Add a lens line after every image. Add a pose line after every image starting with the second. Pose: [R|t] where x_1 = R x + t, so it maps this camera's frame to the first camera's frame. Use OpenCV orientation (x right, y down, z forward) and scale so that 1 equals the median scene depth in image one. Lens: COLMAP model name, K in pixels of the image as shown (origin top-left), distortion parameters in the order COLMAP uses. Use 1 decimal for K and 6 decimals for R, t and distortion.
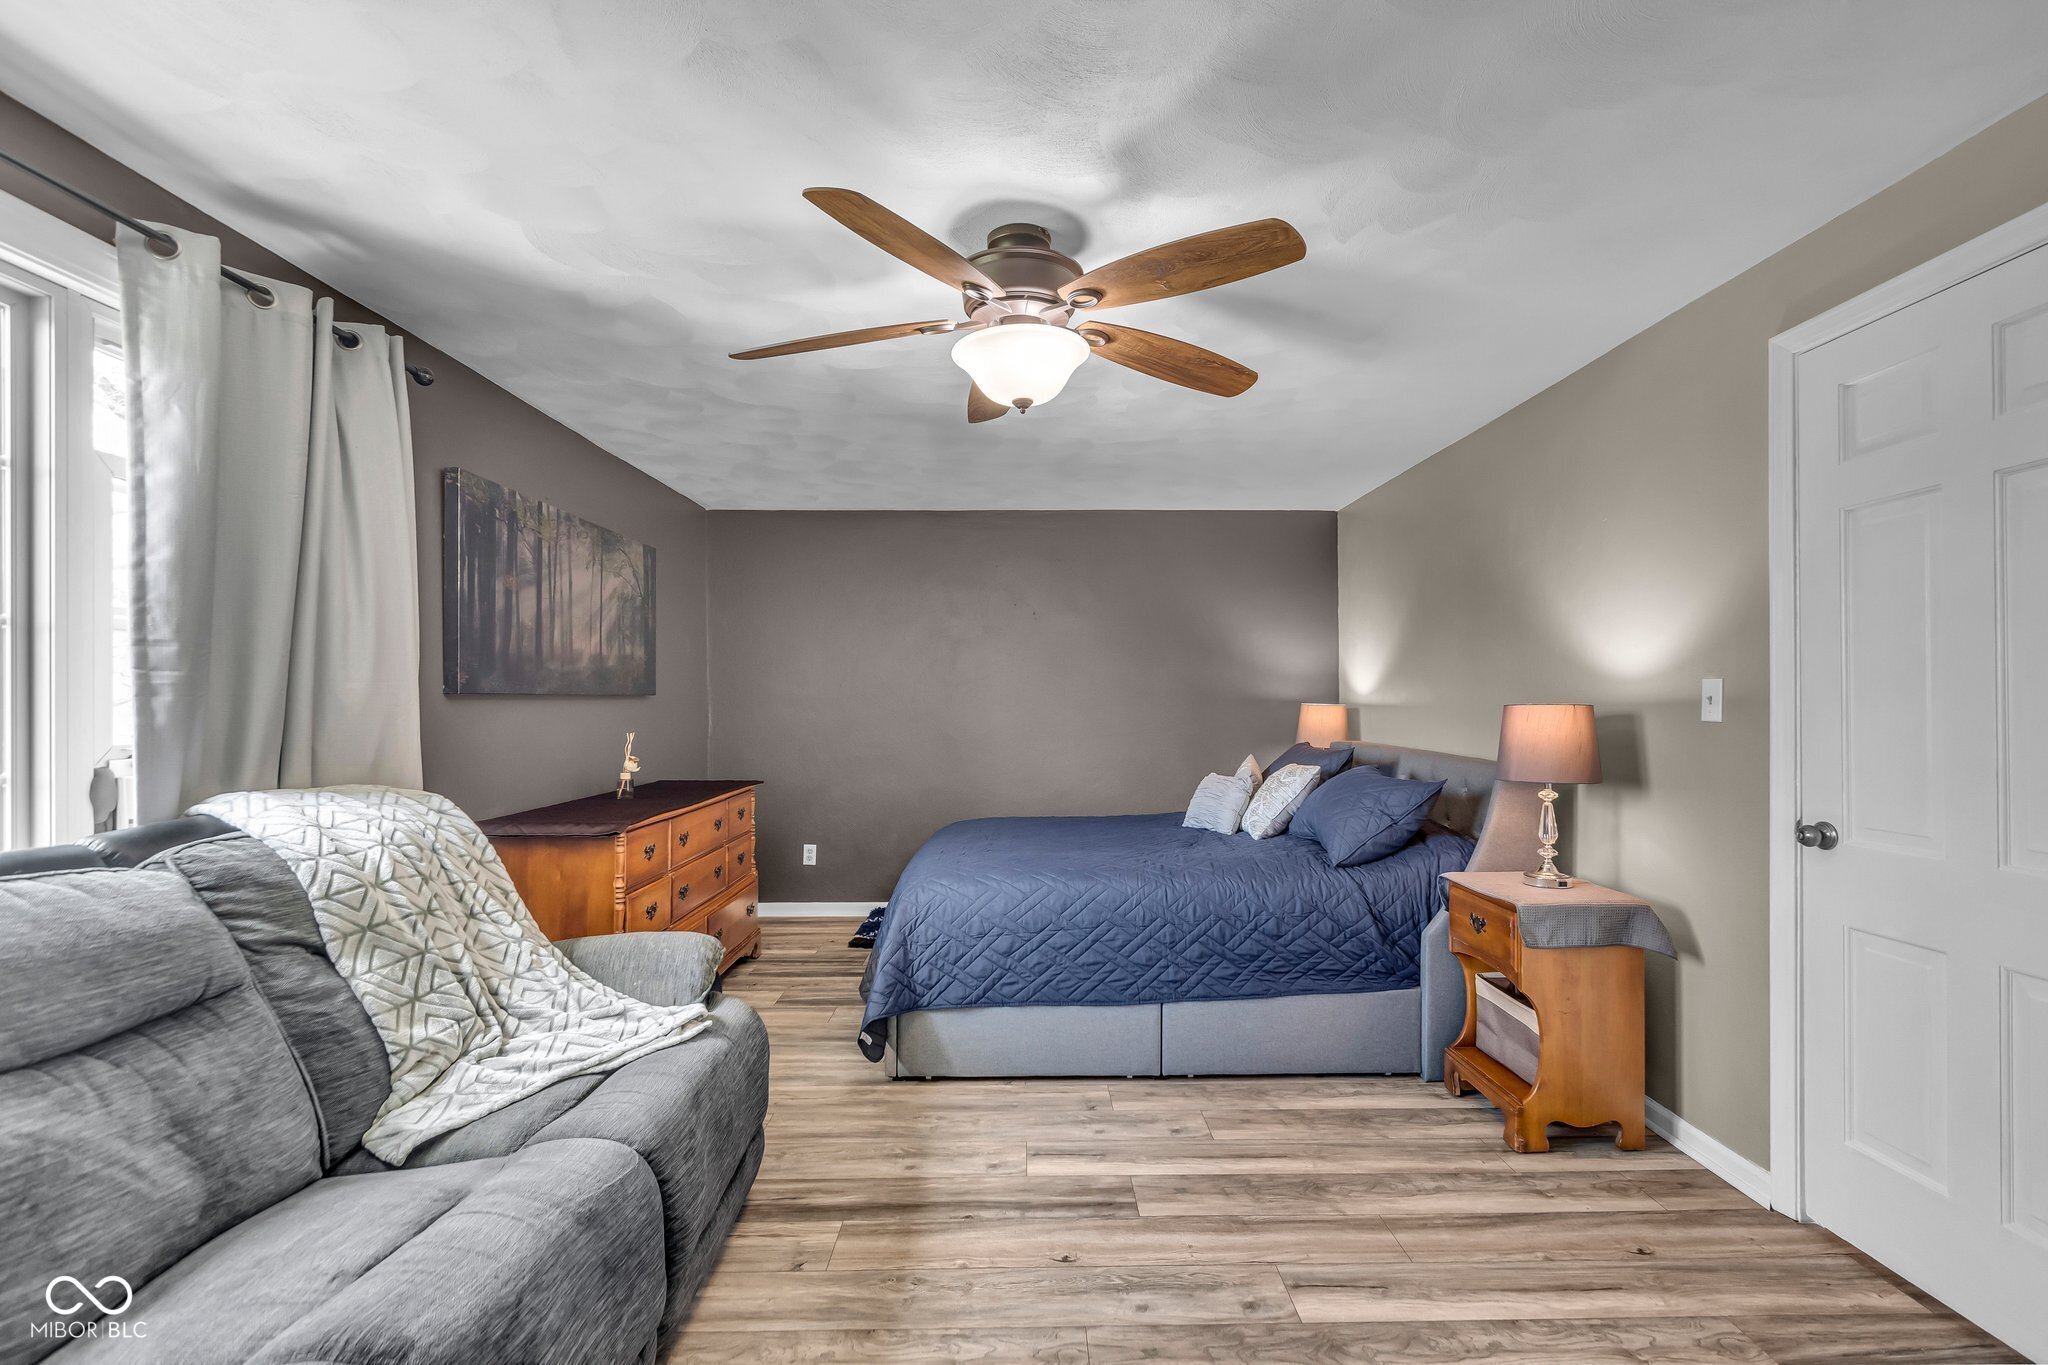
lens RADIAL K [[912.8, 0, 1028.2], [0, 912.8, 709.5], [0, 0, 1]] dist [0.000053, -0.000761]
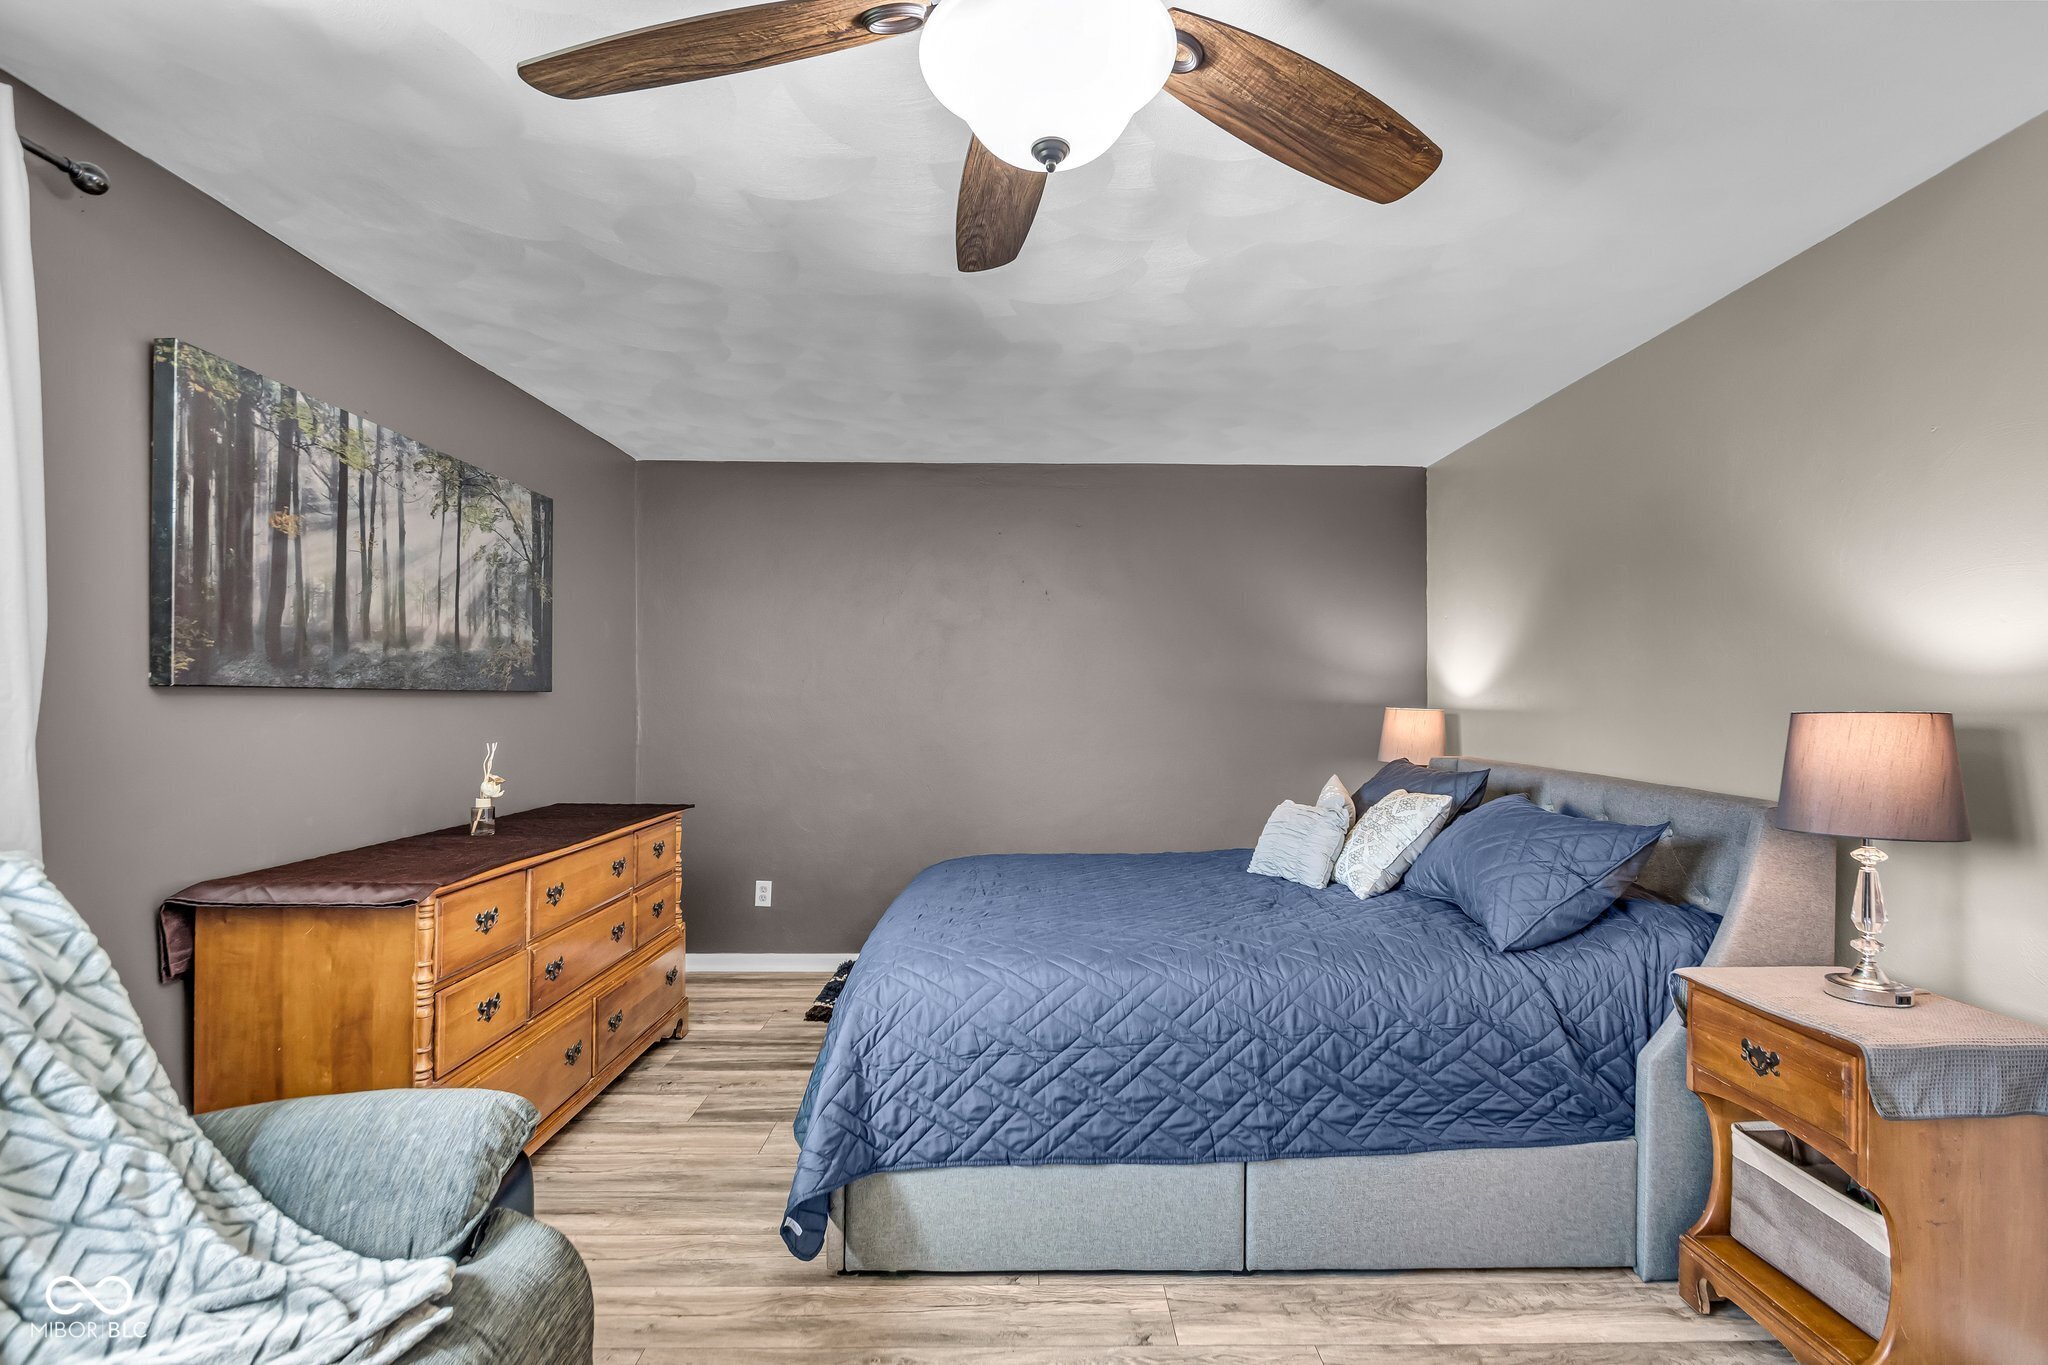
lens RADIAL K [[912.8, 0, 1028.2], [0, 912.8, 709.5], [0, 0, 1]] dist [0.000053, -0.000761]
pose [[0.999979, 0.006130, -0.002287, -0.012052], [-0.006134, 0.999979, -0.001907, -0.002570], [0.002276, 0.001921, 0.999996, 0.335289]]
